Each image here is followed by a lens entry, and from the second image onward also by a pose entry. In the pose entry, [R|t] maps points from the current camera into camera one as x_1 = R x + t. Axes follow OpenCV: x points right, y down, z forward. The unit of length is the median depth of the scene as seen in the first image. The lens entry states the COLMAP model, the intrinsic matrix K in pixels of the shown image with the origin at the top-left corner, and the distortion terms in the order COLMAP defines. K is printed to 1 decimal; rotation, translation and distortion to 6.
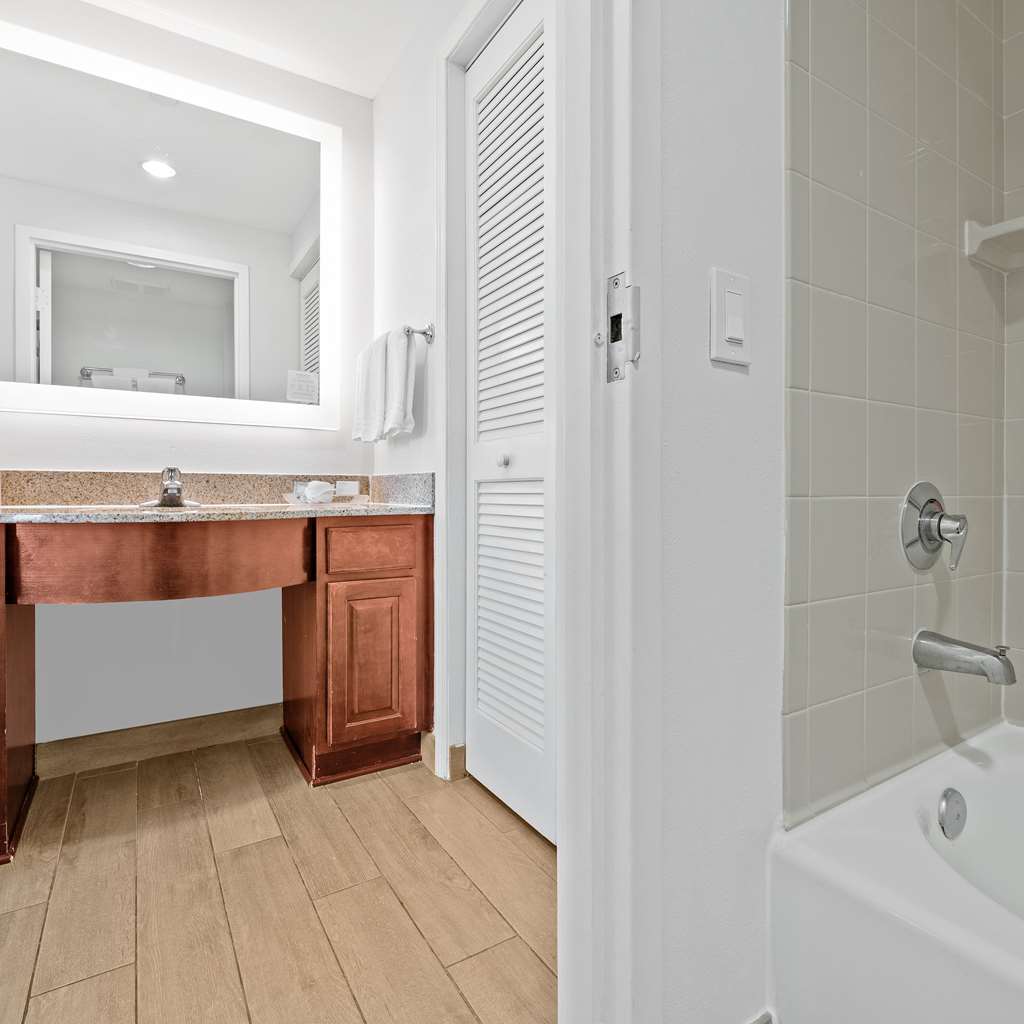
lens RADIAL K [[610.7, 0, 512.3], [0, 610.7, 496.4], [0, 0, 1]] dist [-0.005615, 0.000749]
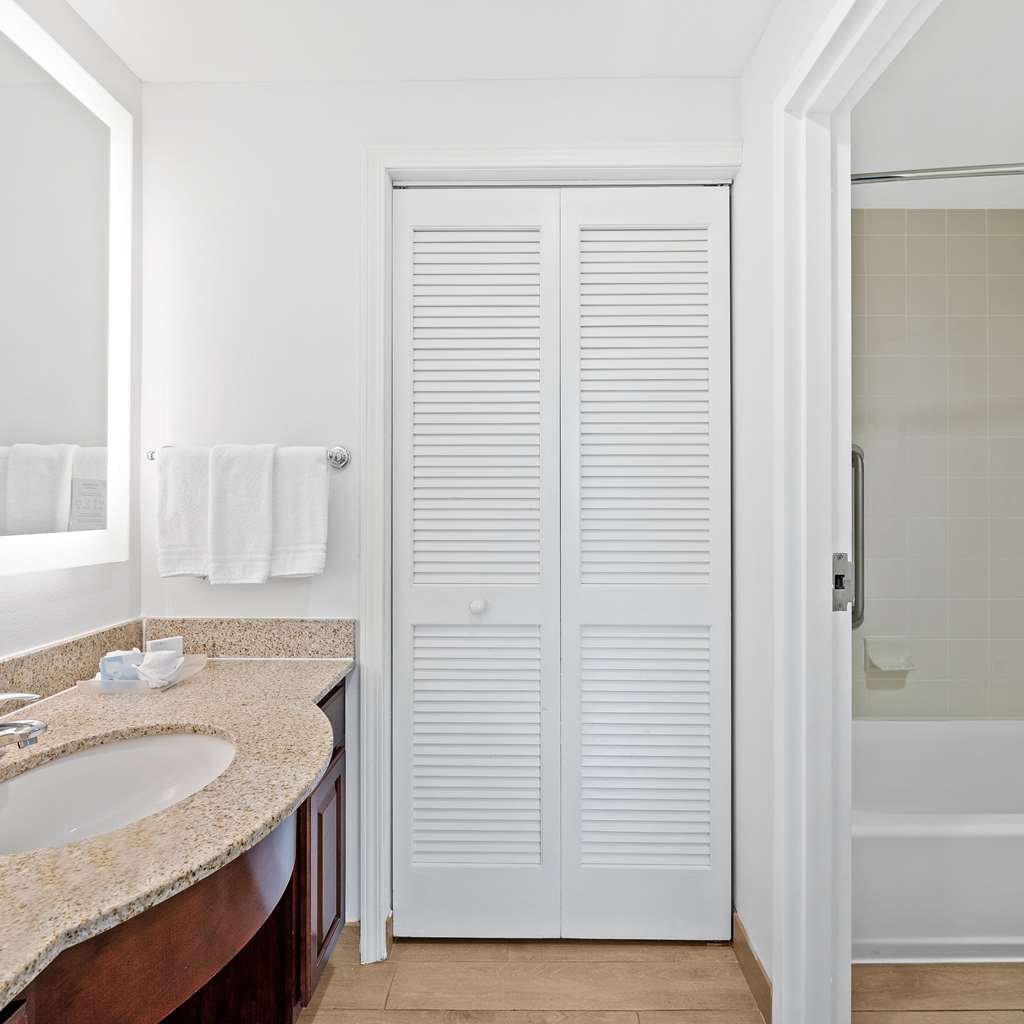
lens RADIAL K [[610.7, 0, 512.3], [0, 610.7, 496.4], [0, 0, 1]] dist [-0.005615, 0.000749]
pose [[0.533214, 0.002113, 0.845978, -0.783999], [0.006545, 0.999957, -0.006623, -0.218495], [-0.845955, 0.009069, 0.533177, 0.356461]]
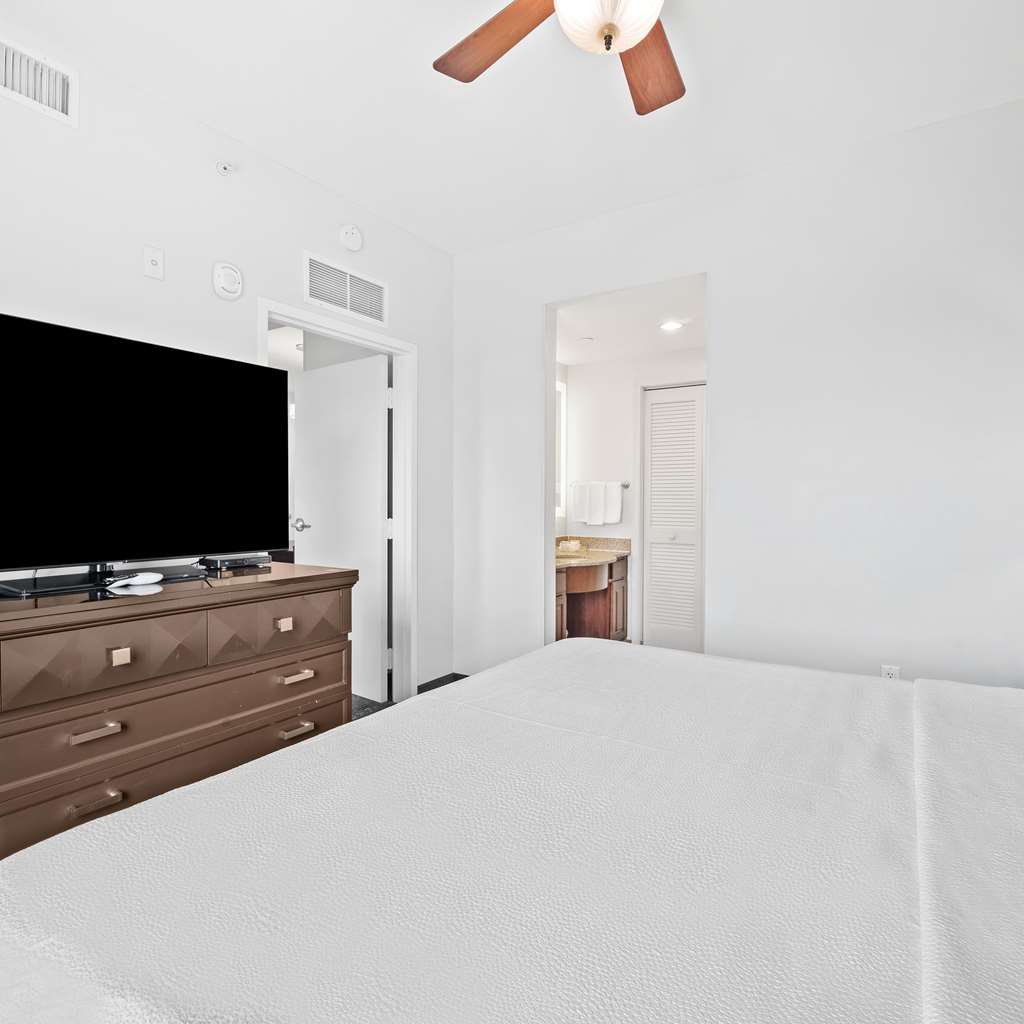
lens RADIAL K [[643.5, 0, 512.0], [0, 643.5, 512.0], [0, 0, 1]] dist [0.000056, 0.000195]
pose [[0.914398, -0.006340, 0.404767, -1.786832], [0.000864, 0.999906, 0.013710, -0.201859], [-0.404815, -0.012187, 0.914317, -1.373935]]
